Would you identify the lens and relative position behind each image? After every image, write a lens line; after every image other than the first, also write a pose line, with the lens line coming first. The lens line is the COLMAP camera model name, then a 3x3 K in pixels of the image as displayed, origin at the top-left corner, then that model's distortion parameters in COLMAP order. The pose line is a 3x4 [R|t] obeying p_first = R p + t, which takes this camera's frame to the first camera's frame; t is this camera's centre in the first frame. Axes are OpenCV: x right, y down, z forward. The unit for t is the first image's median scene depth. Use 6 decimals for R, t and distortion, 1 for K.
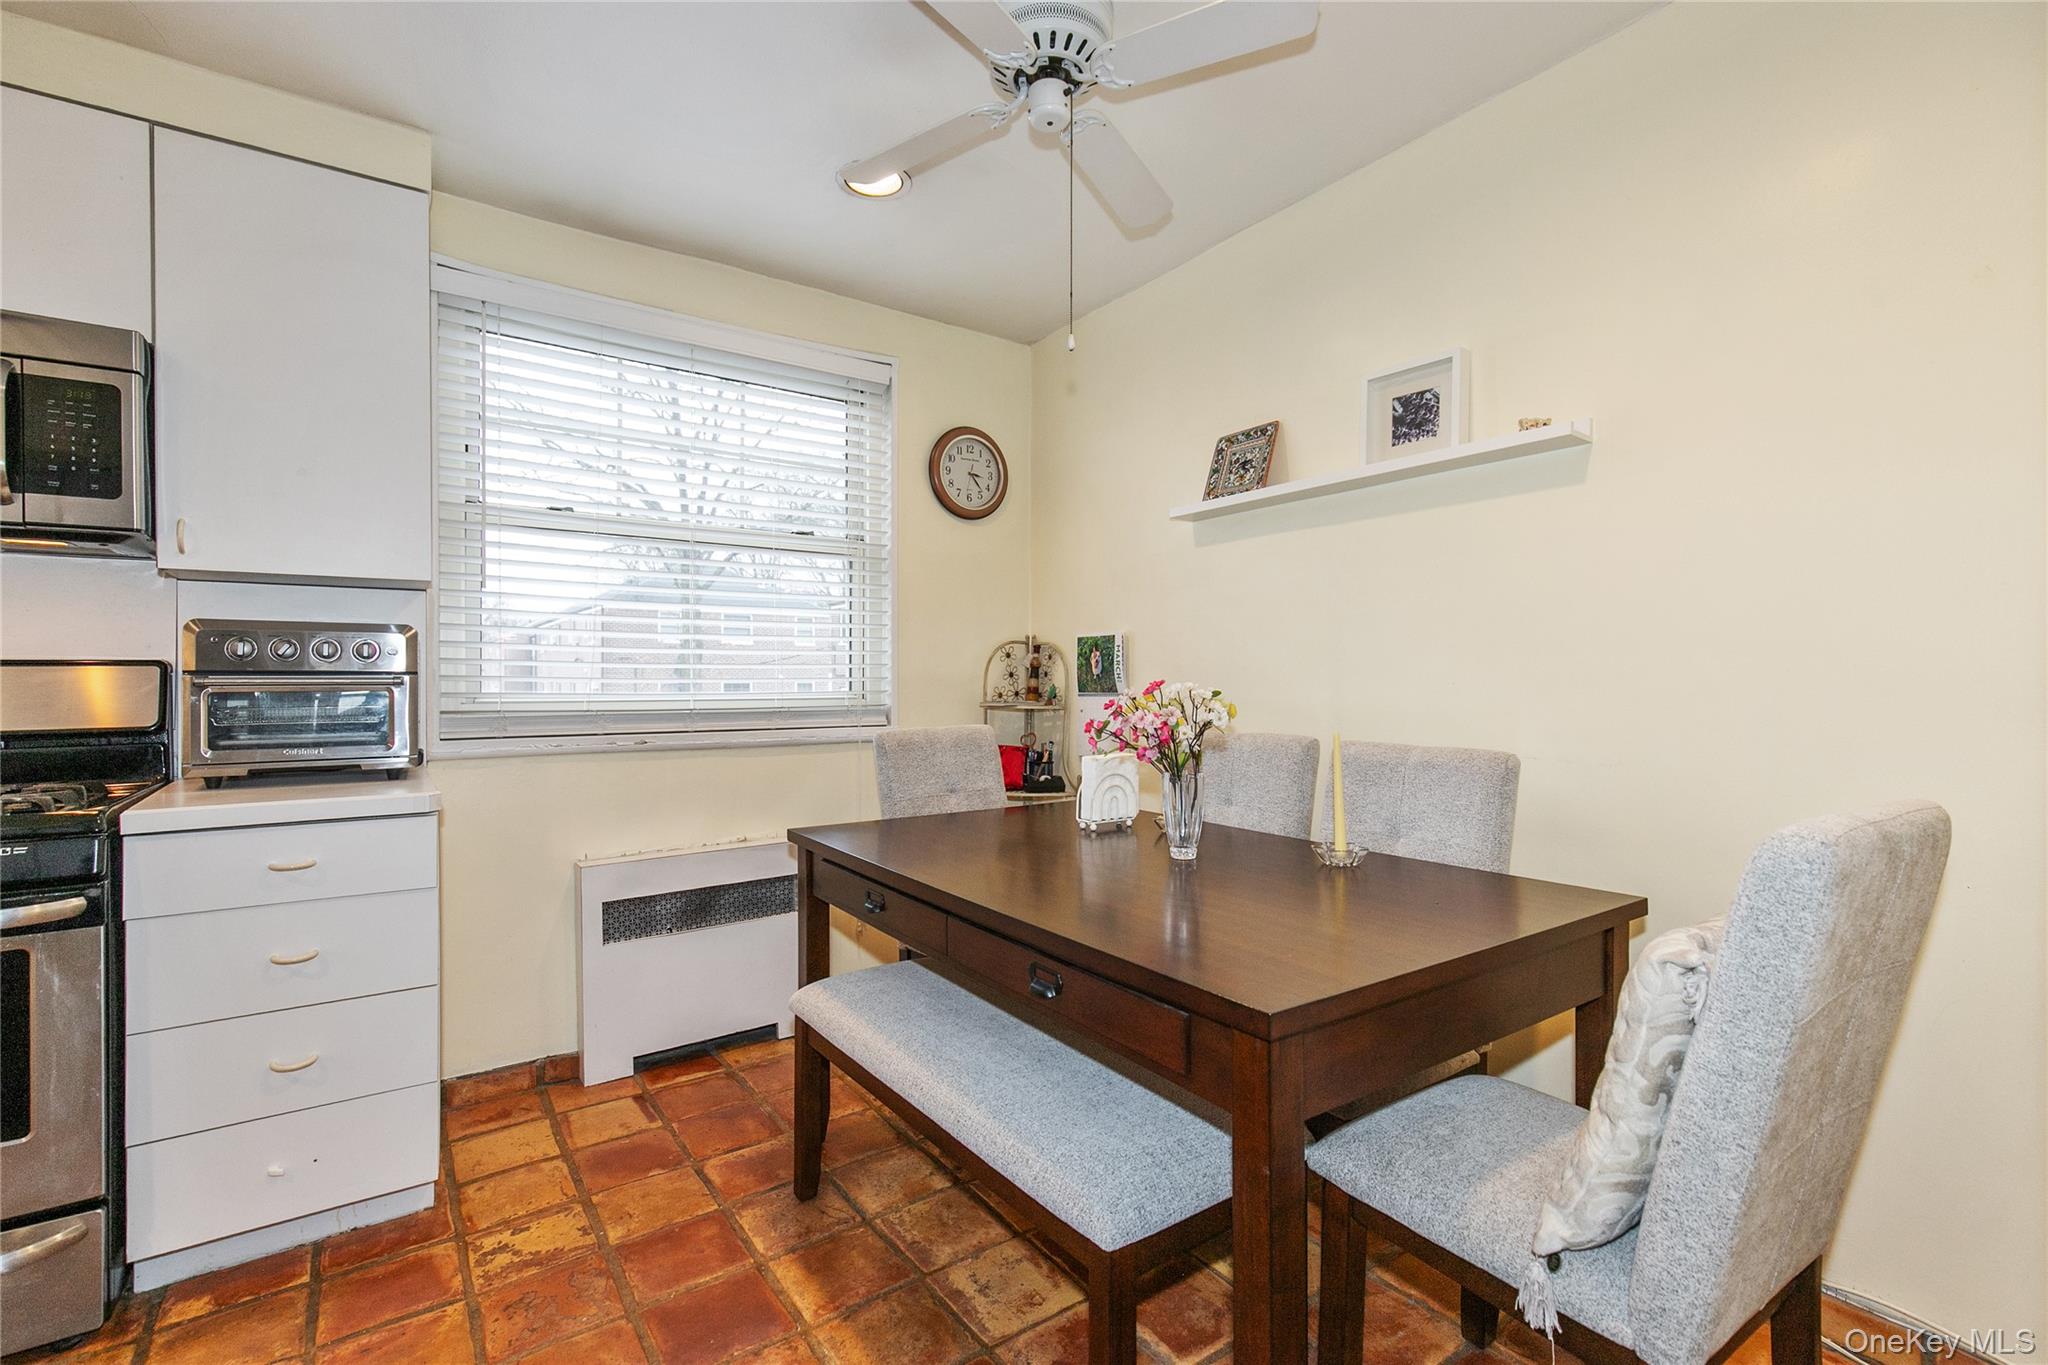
lens RADIAL K [[930.2, 0, 1028.8], [0, 930.2, 679.2], [0, 0, 1]] dist [-0.000445, -0.000621]
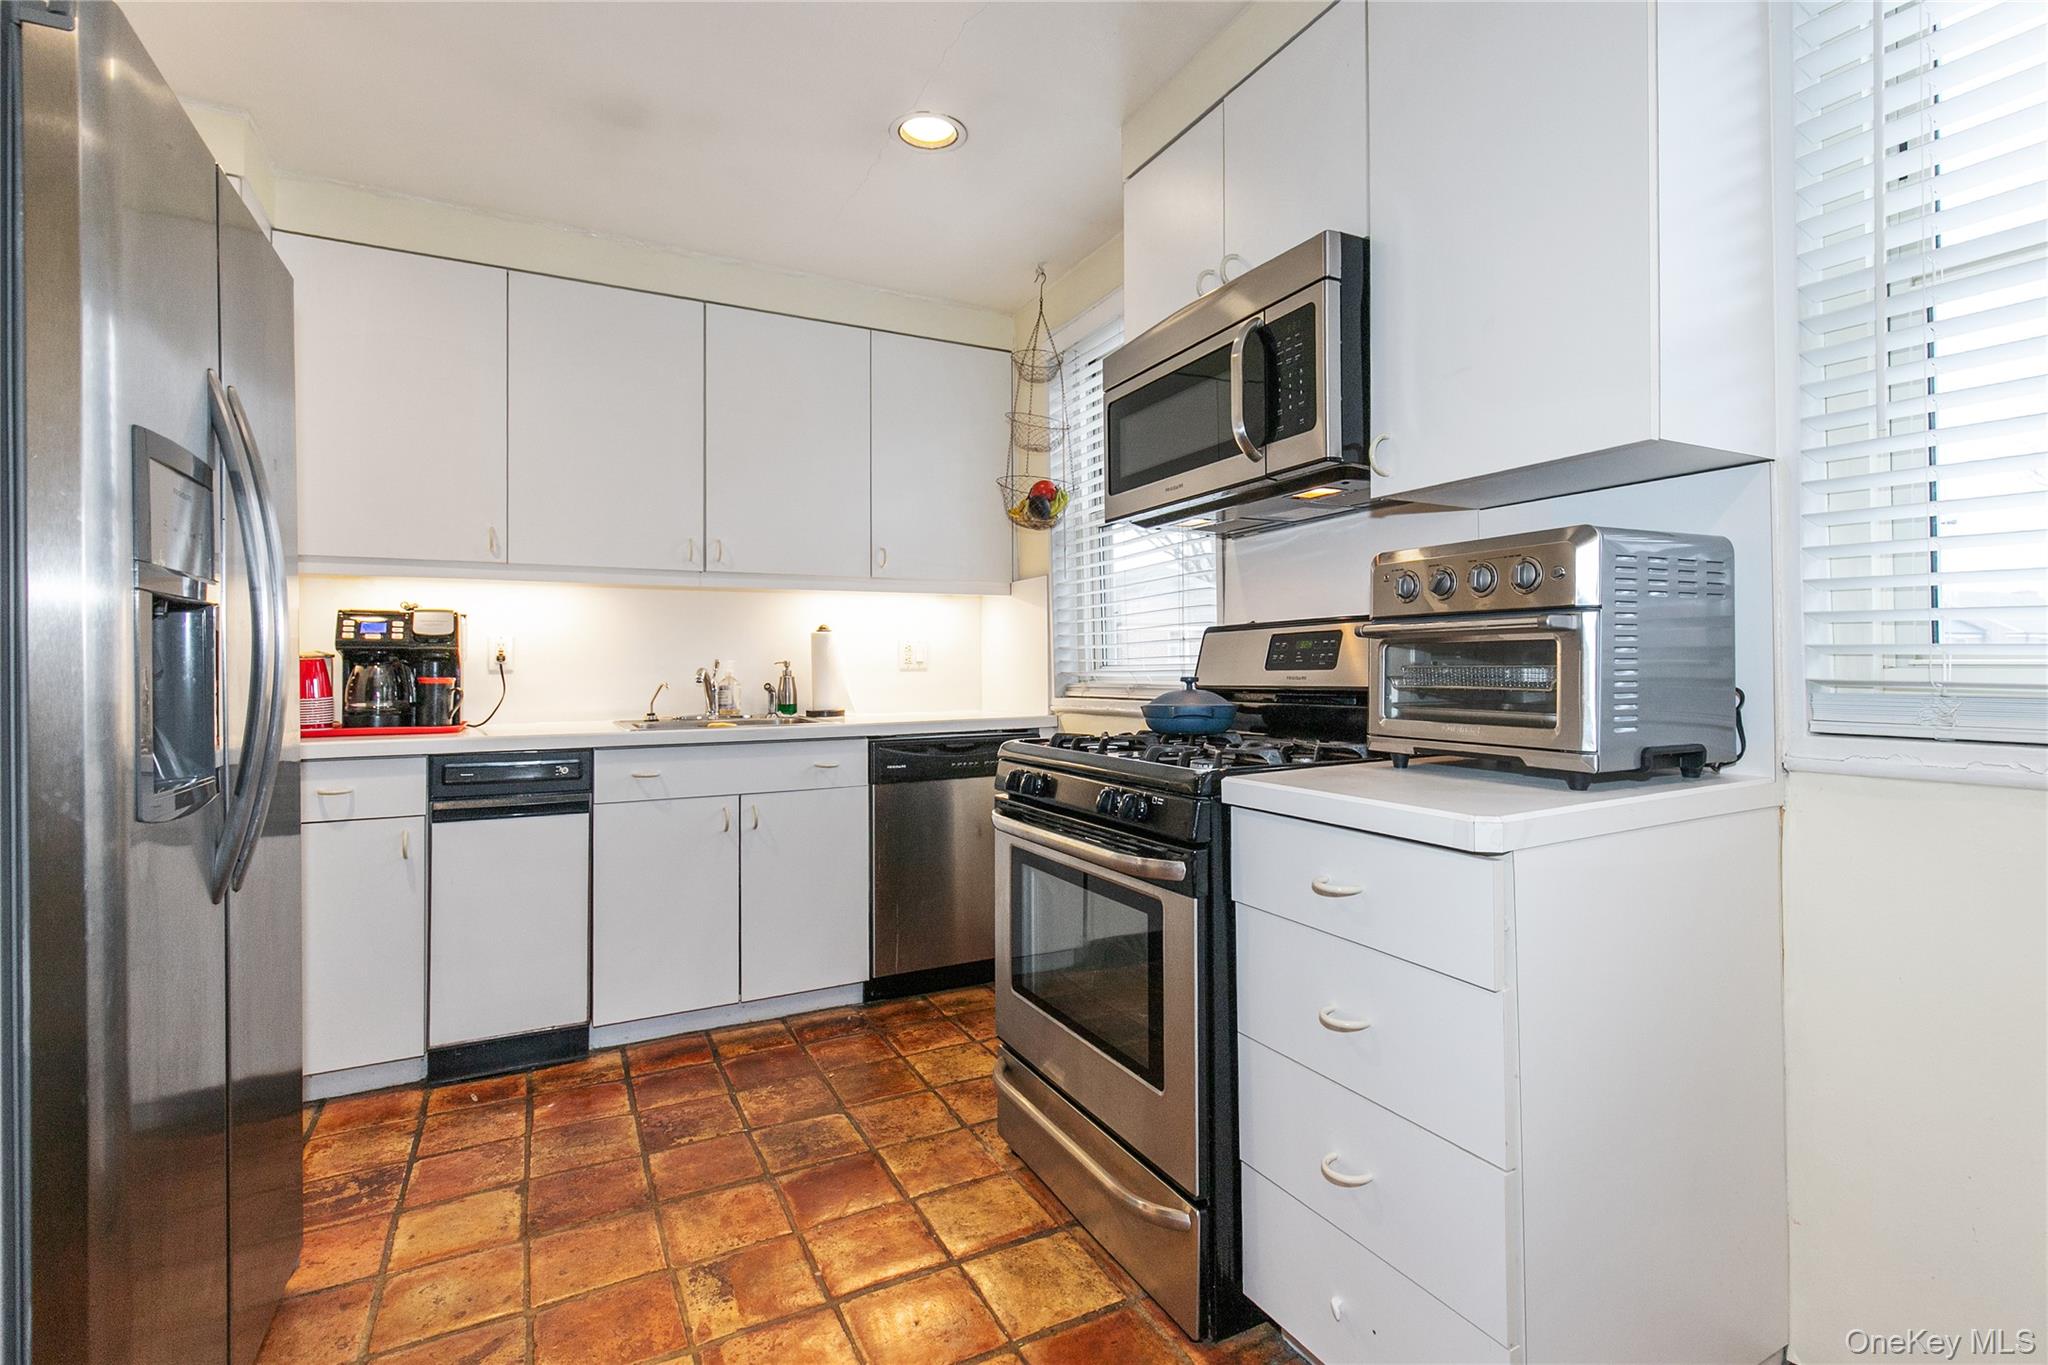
lens RADIAL K [[930.2, 0, 1073.4], [0, 930.2, 655.0], [0, 0, 1]] dist [-0.000445, -0.000621]
pose [[-0.109223, -0.000807, -0.994017, -0.055376], [0.005270, 0.999985, -0.001391, 0.018807], [0.994003, -0.005390, -0.109218, 0.698974]]
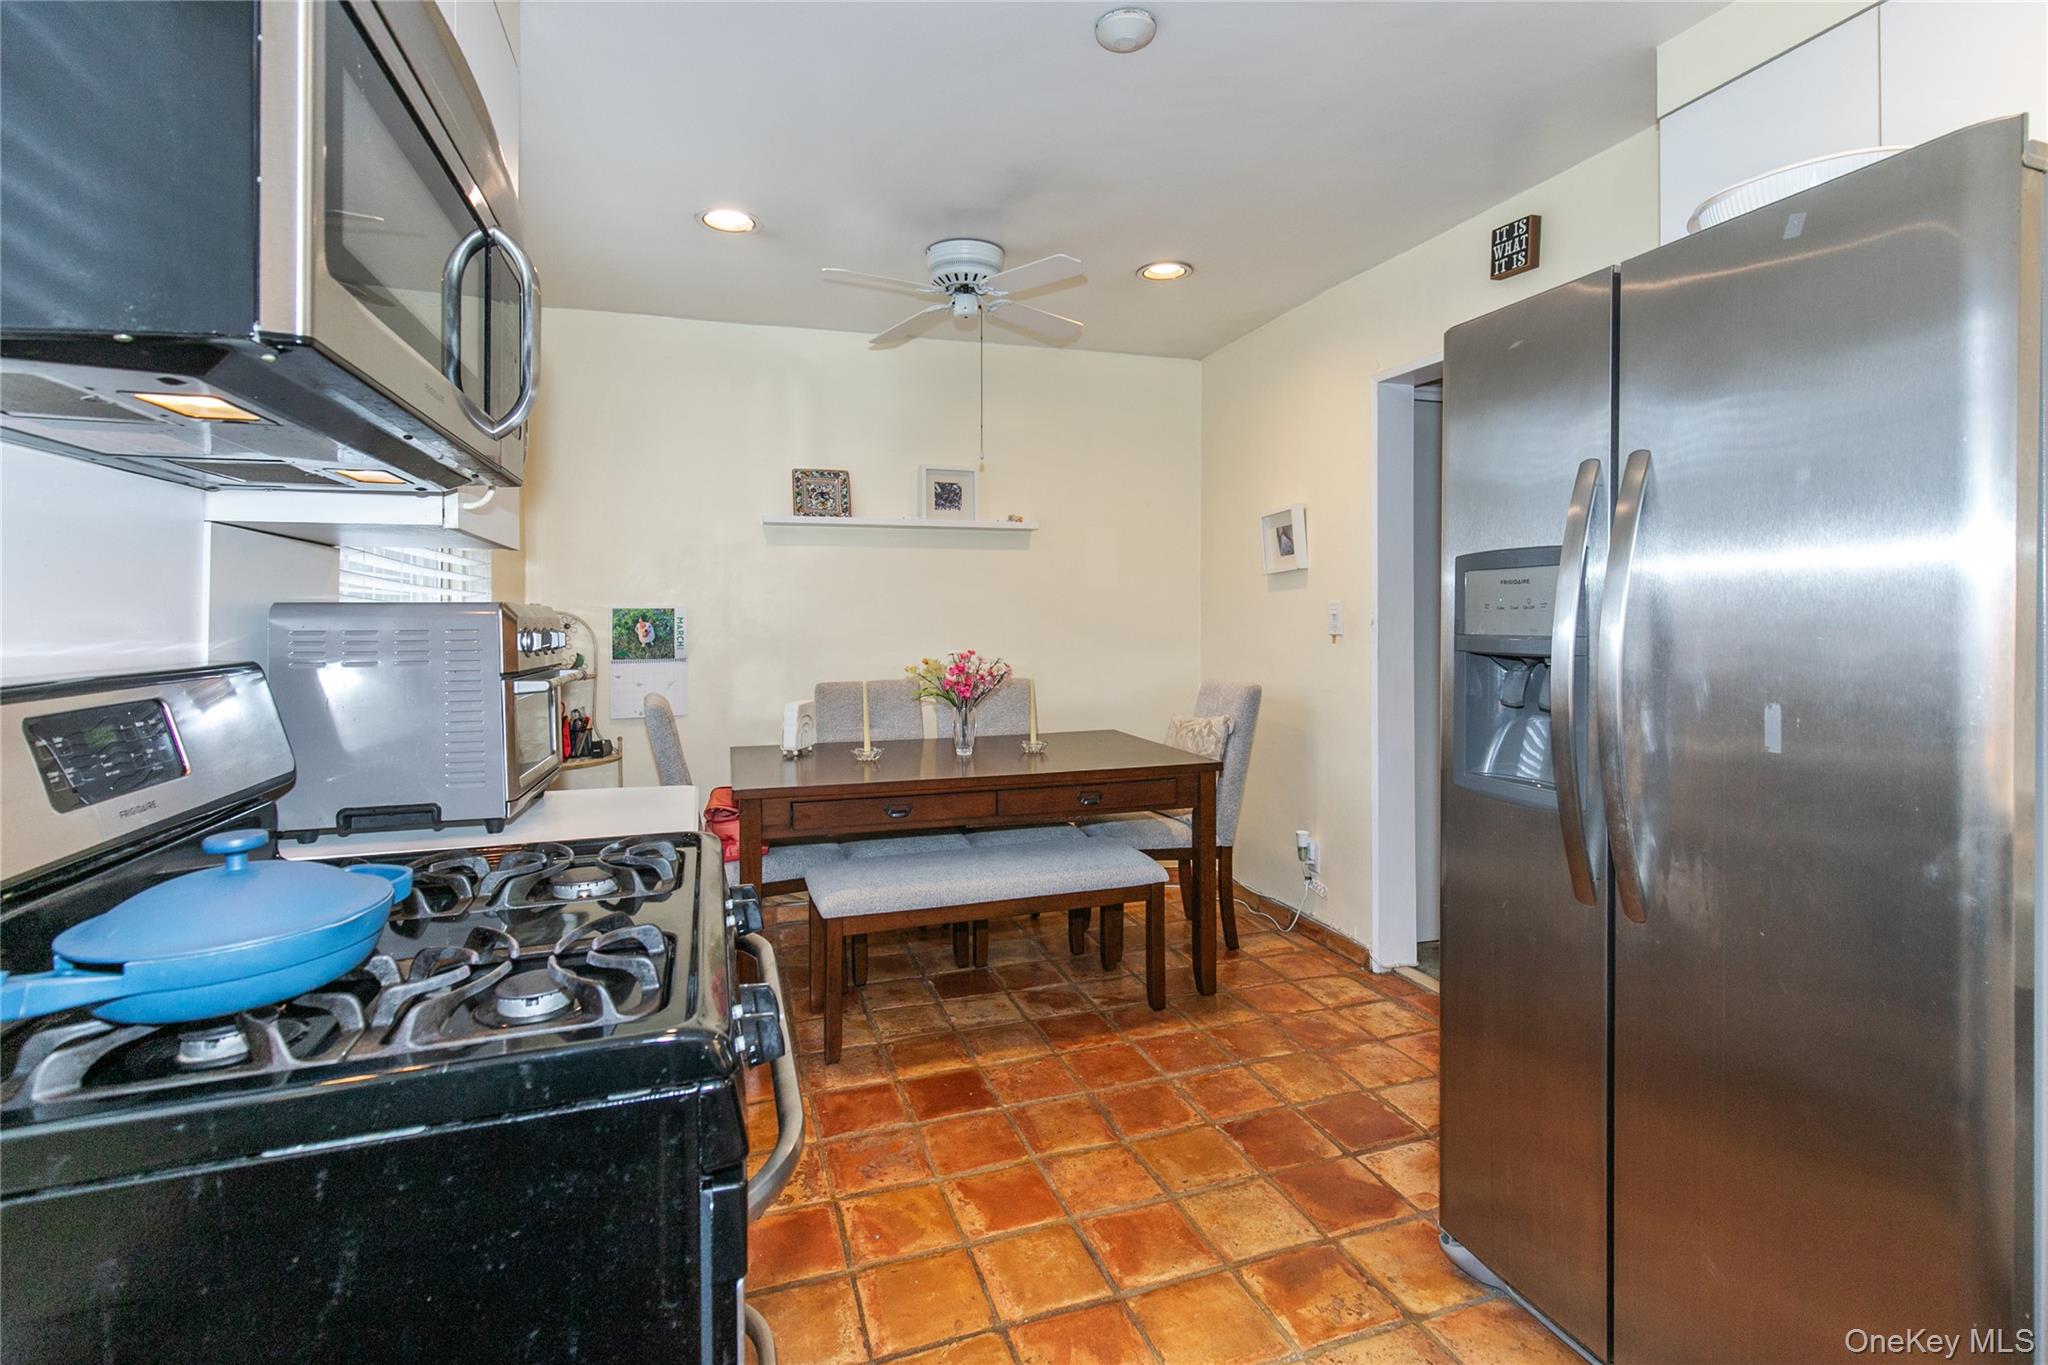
lens RADIAL K [[930.2, 0, 1049.9], [0, 930.2, 631.5], [0, 0, 1]] dist [-0.000445, -0.000621]
pose [[0.253302, -0.011025, 0.967325, -1.257499], [0.004265, 0.999938, 0.010279, -0.039835], [-0.967378, 0.001522, 0.253333, 0.353984]]
